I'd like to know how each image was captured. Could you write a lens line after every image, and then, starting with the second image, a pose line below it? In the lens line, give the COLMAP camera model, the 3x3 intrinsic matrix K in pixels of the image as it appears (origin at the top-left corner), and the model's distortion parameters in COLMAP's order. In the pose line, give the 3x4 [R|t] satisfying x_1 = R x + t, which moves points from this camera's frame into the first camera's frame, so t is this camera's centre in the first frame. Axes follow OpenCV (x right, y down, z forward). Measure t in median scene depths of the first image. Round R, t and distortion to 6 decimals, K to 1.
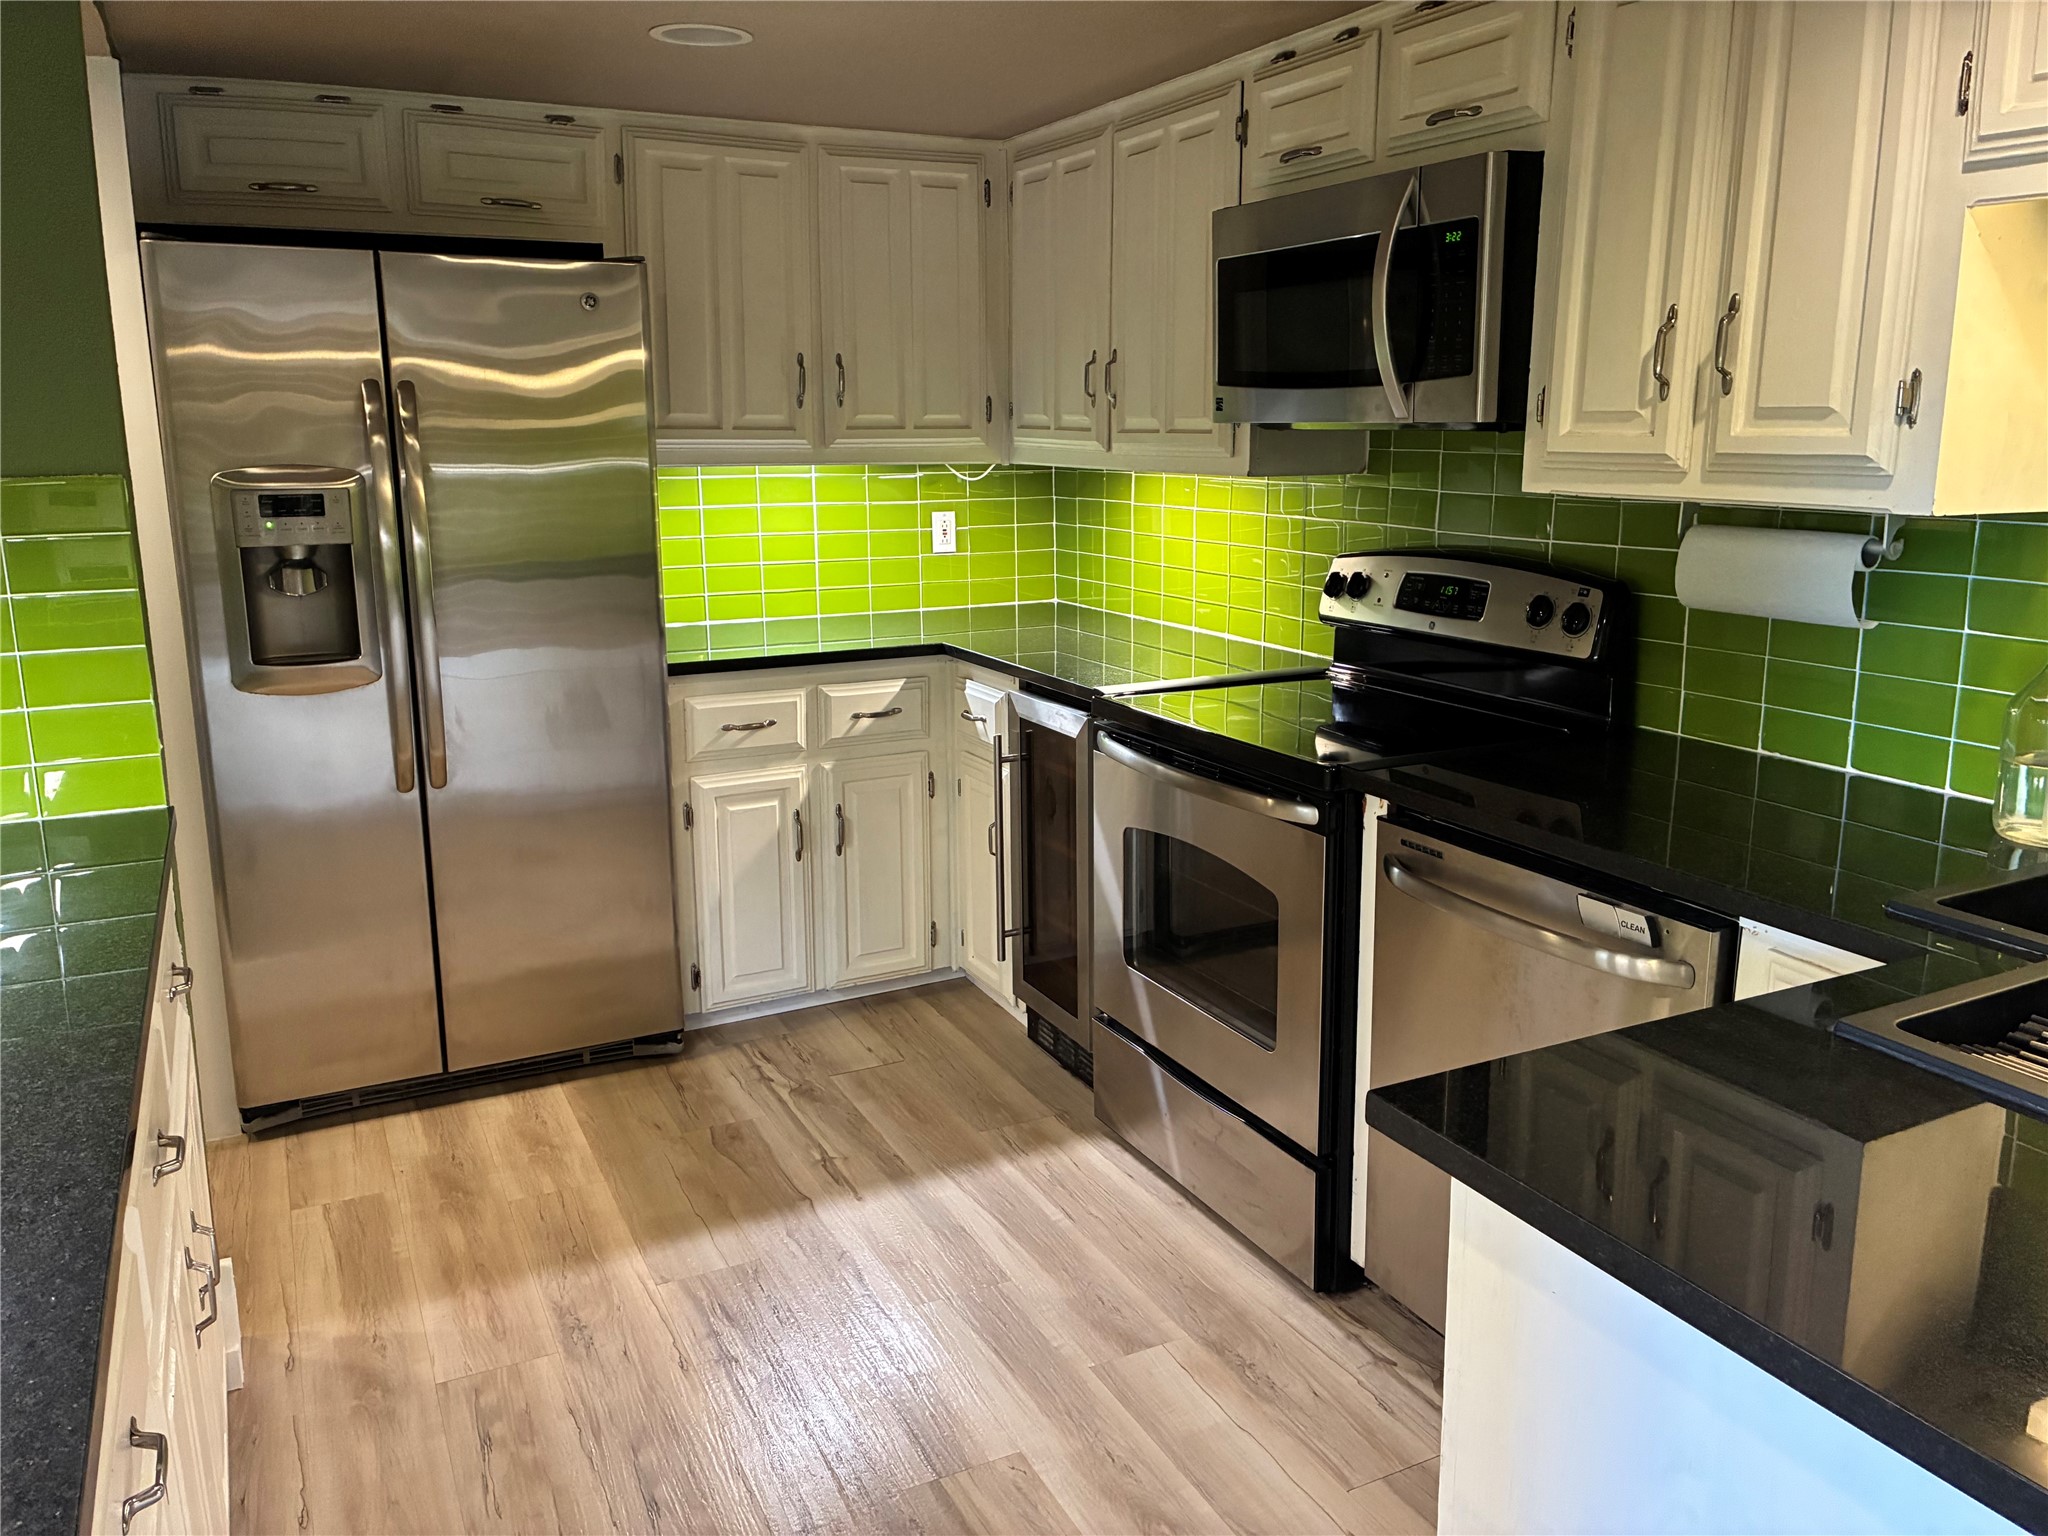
lens RADIAL K [[1567.2, 0, 1024.0], [0, 1567.2, 768.0], [0, 0, 1]] dist [-0.036824, -0.001944]
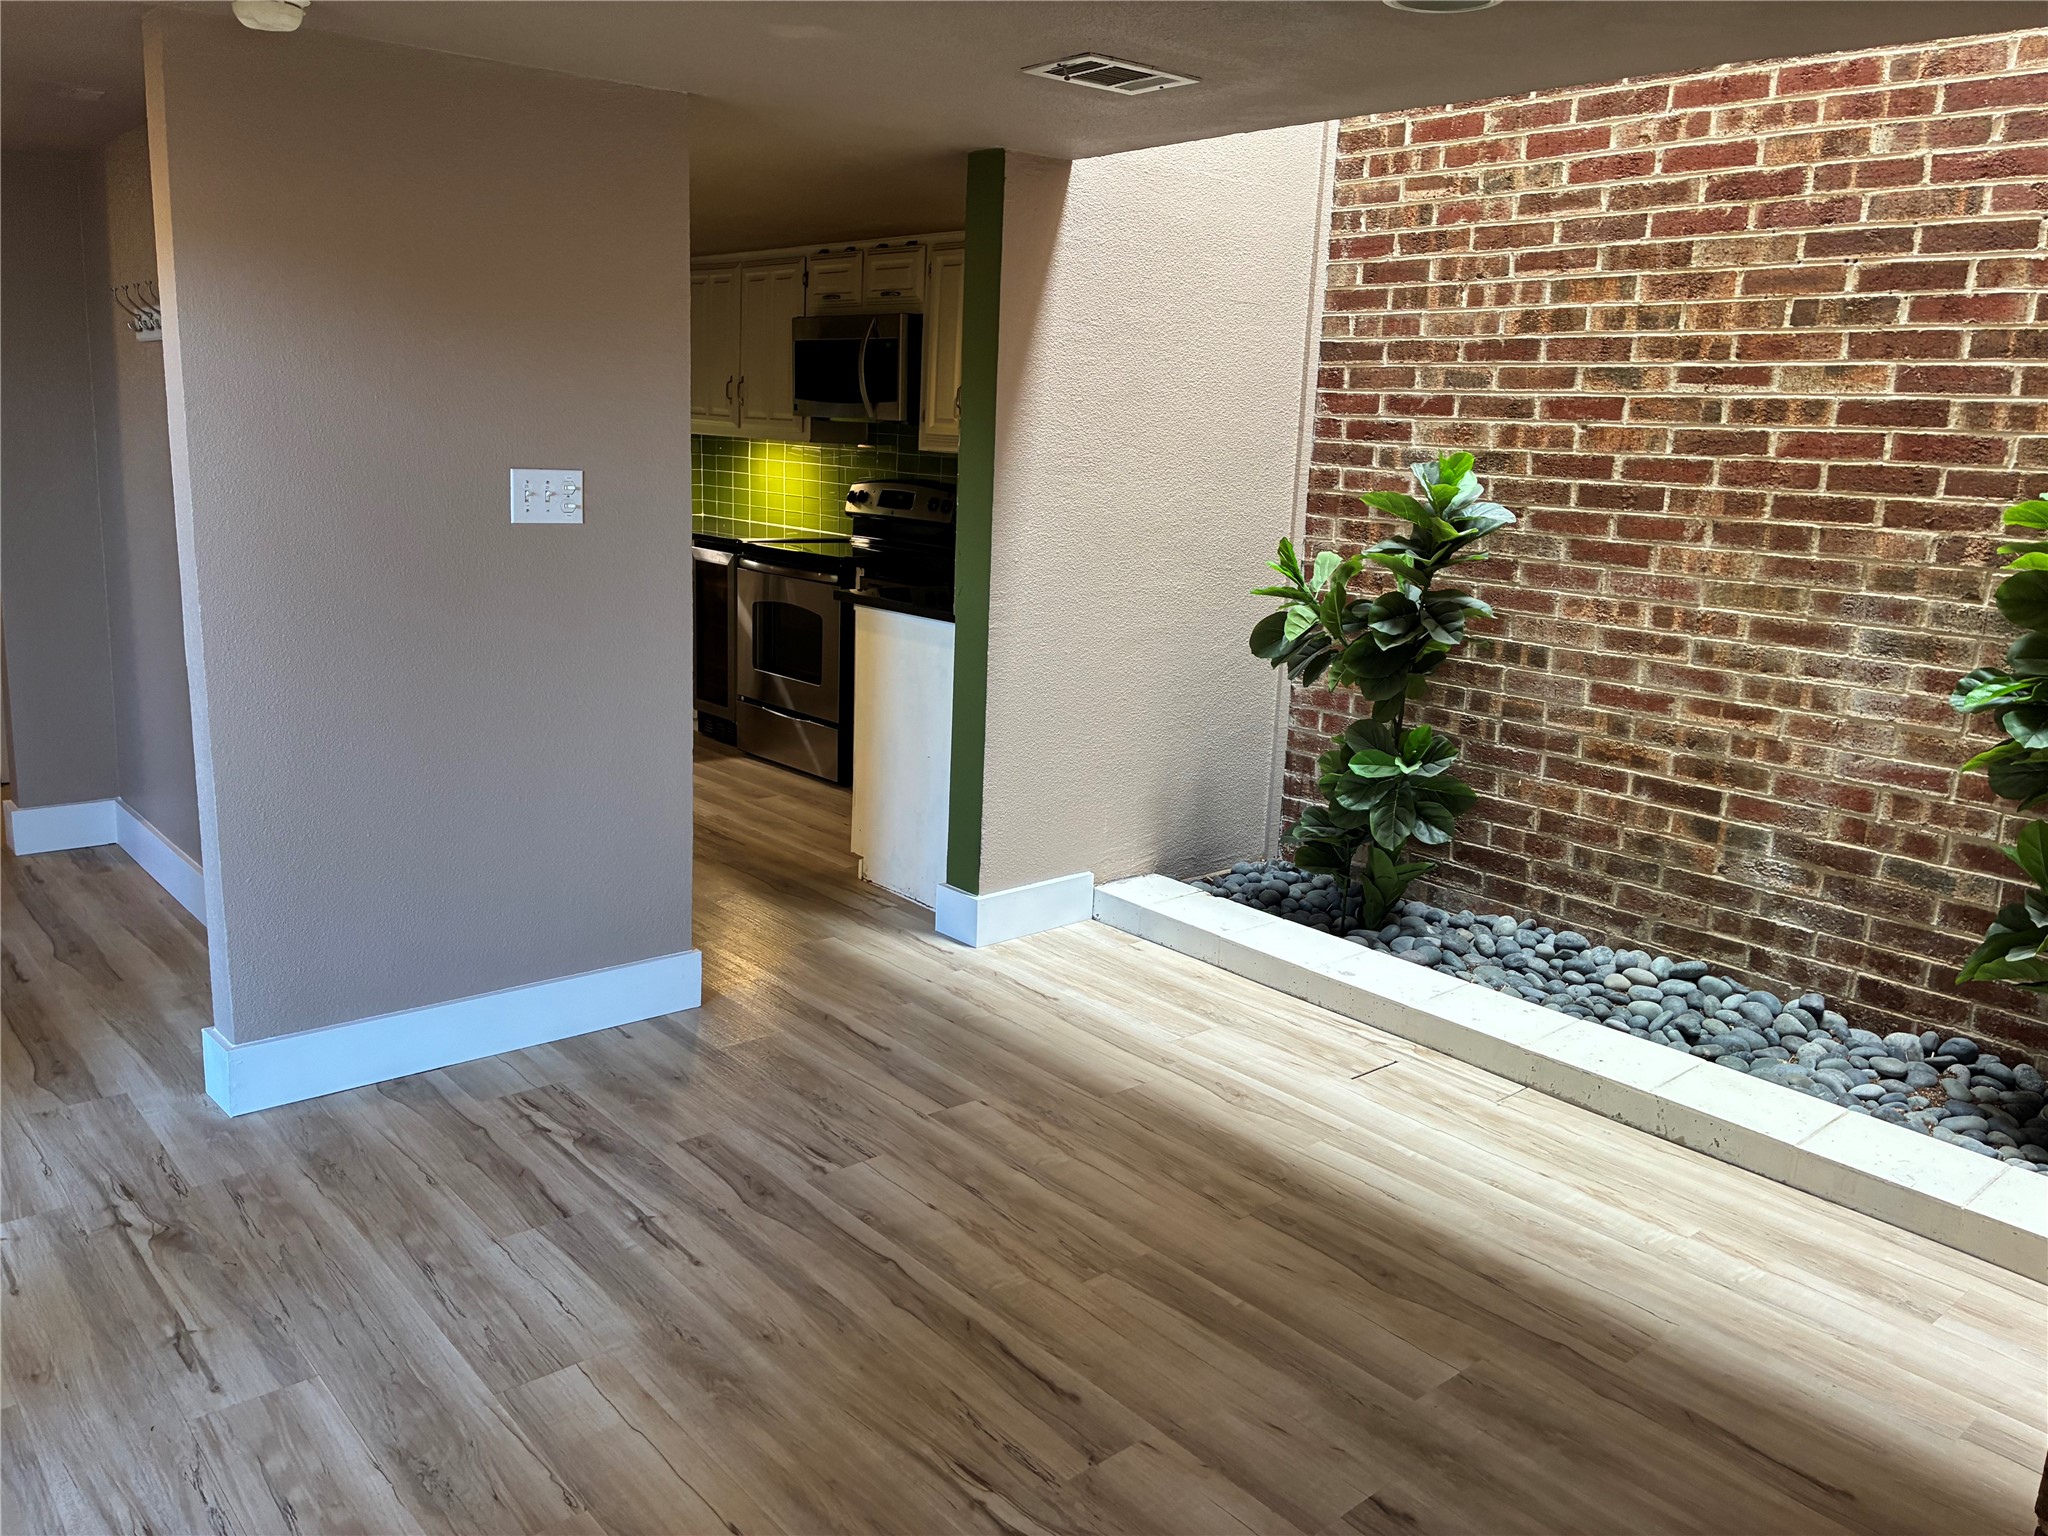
lens RADIAL K [[1518.6, 0, 1024.0], [0, 1518.6, 768.0], [0, 0, 1]] dist [0.082148, -0.000055]
pose [[0.963547, -0.004286, 0.267505, -0.140788], [0.003684, 0.999989, 0.002751, 0.265369], [-0.267514, -0.001665, 0.963552, -1.138152]]
